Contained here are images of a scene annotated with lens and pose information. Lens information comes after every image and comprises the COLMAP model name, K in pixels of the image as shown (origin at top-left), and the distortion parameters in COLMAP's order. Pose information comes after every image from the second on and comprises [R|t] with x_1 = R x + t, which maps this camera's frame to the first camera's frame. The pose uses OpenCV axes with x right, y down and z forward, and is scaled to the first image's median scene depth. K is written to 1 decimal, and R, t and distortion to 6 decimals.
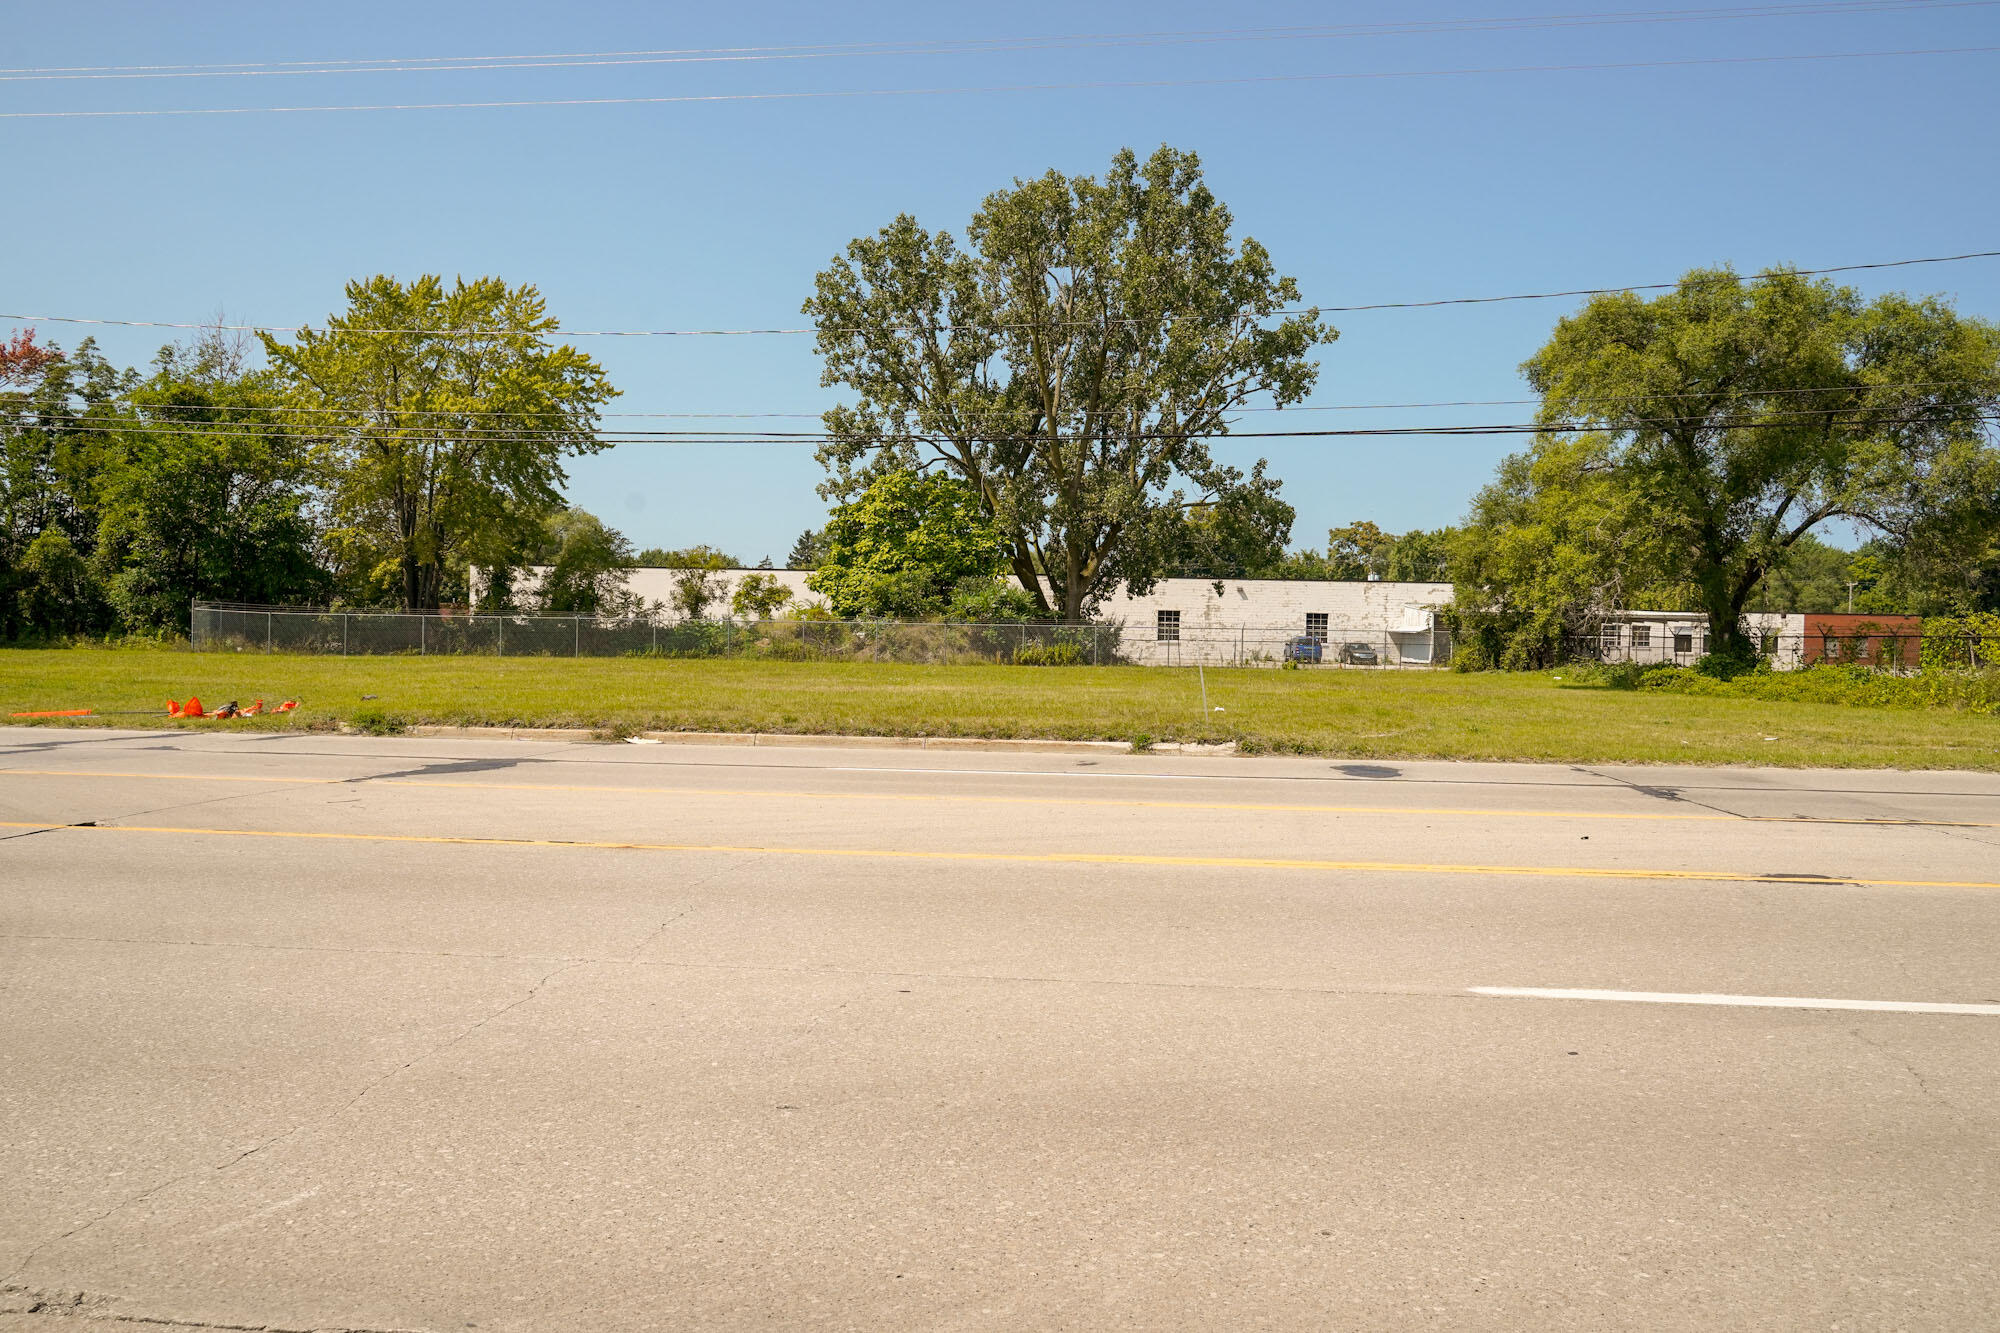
lens RADIAL K [[1639.5, 0, 1008.3], [0, 1639.5, 673.9], [0, 0, 1]] dist [0.000517, 0.008533]
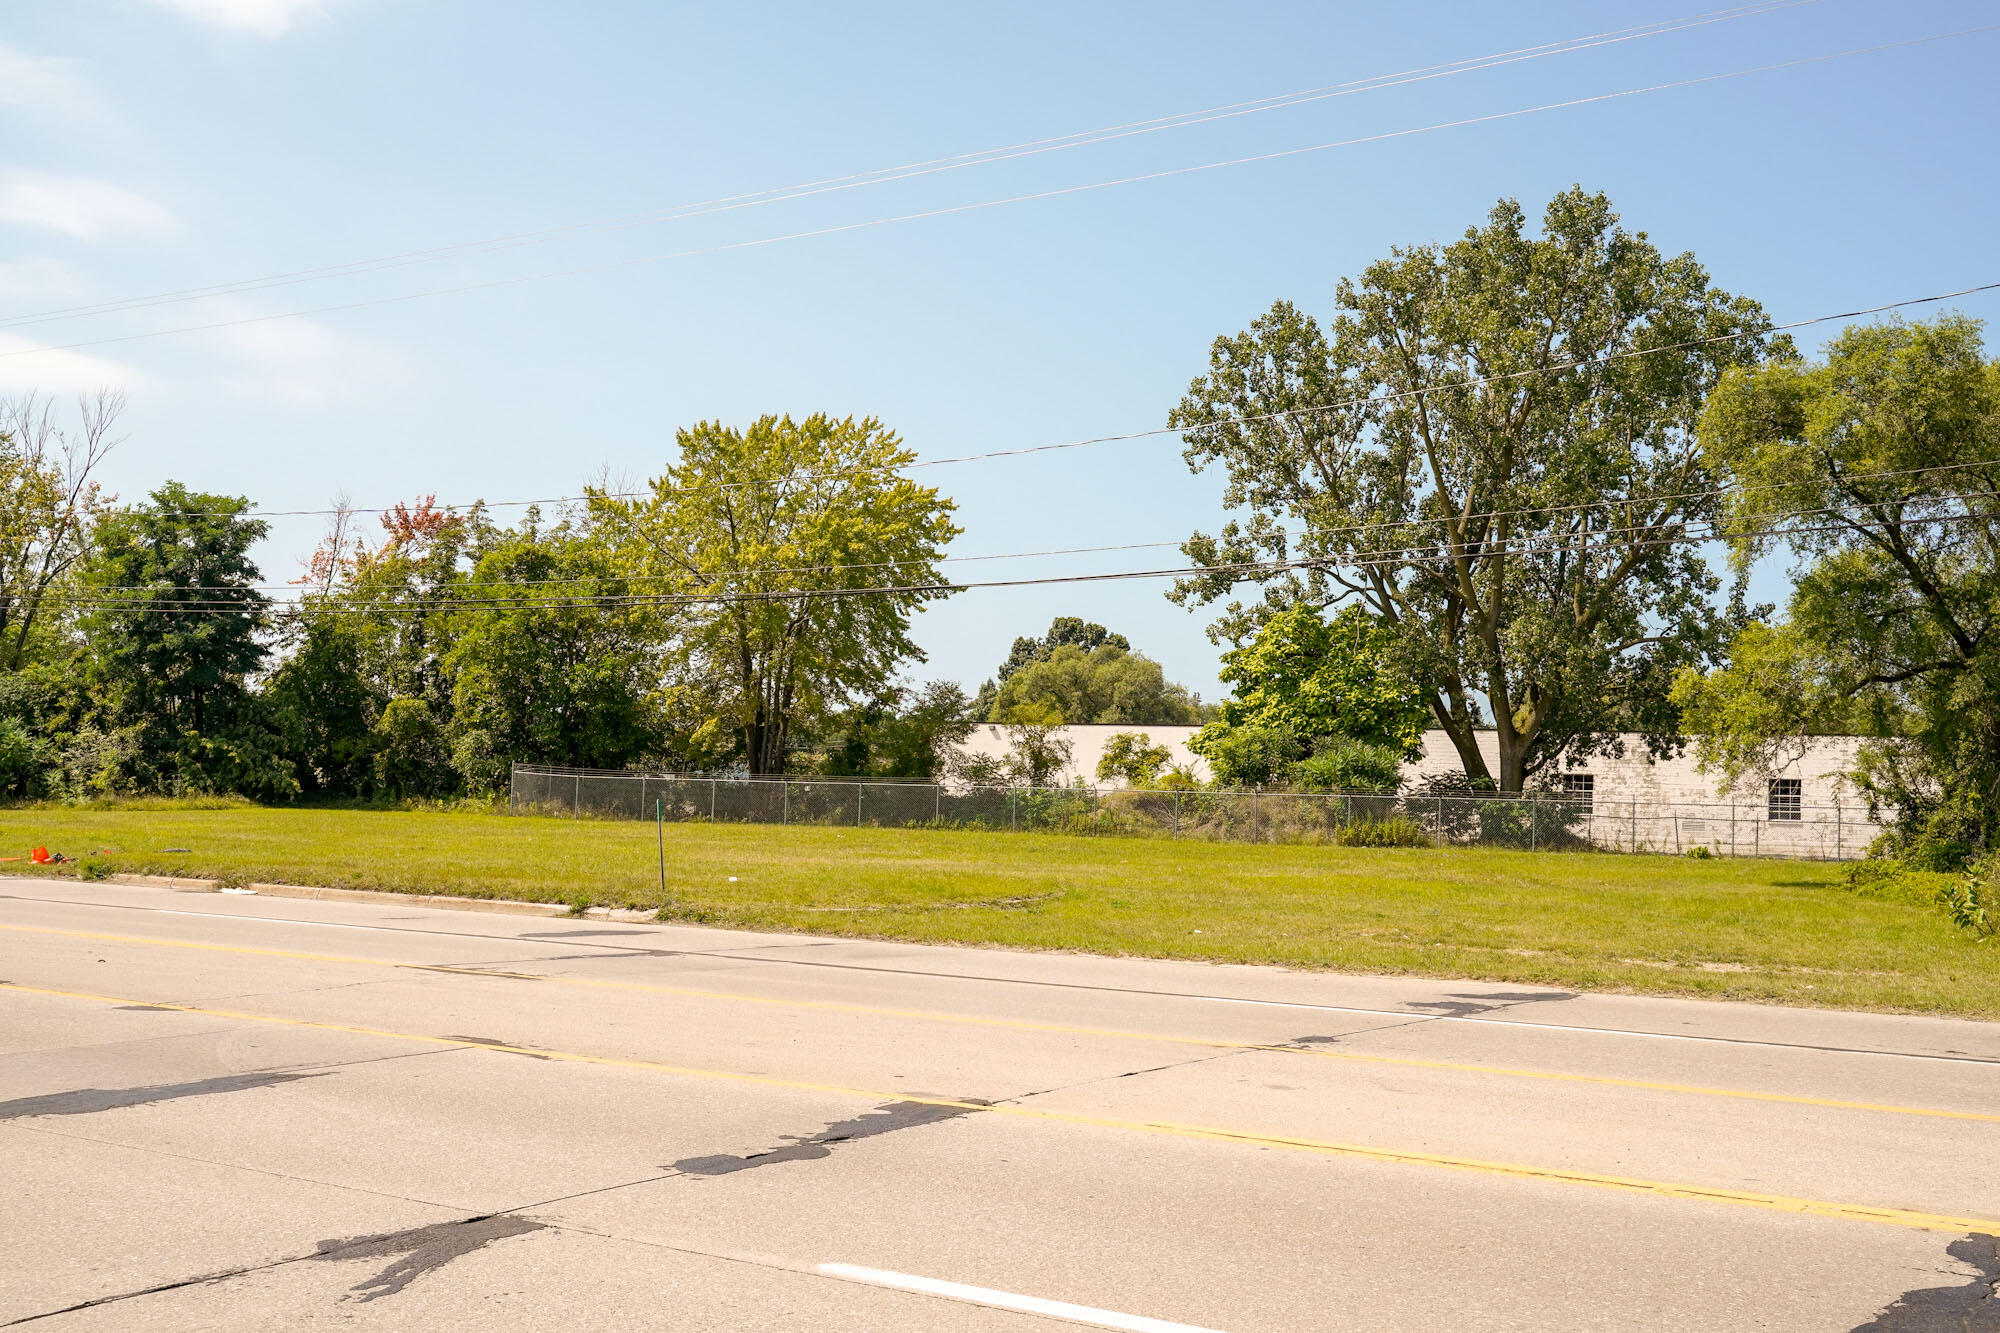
lens RADIAL K [[2113.6, 0, 1000.7], [0, 2113.6, 665.8], [0, 0, 1]] dist [0.000021, 0.001340]
pose [[0.900212, -0.018618, -0.435053, 0.280765], [-0.021749, 0.995916, -0.087624, 0.001478], [0.434908, 0.088343, 0.896131, -0.007443]]
